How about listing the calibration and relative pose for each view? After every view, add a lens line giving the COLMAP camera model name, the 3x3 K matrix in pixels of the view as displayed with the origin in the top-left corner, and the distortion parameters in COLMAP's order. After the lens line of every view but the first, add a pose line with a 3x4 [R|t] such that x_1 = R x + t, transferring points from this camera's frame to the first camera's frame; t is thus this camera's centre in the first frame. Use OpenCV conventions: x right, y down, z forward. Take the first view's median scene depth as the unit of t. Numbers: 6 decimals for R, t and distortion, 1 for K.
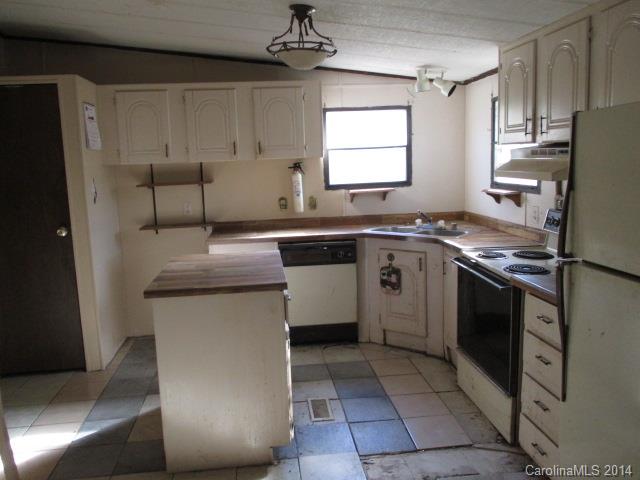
lens RADIAL K [[530.8, 0, 320.0], [0, 530.8, 240.0], [0, 0, 1]] dist [-0.029702, -0.000617]
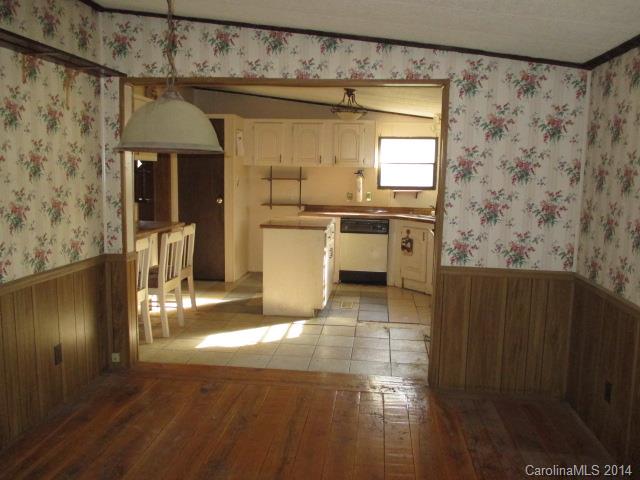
lens RADIAL K [[530.8, 0, 320.0], [0, 530.8, 240.0], [0, 0, 1]] dist [-0.029702, -0.000617]
pose [[0.972983, 0.081746, -0.215920, 0.211448], [-0.085766, 0.996272, -0.009296, 0.090443], [0.214355, 0.027563, 0.976367, -0.593253]]
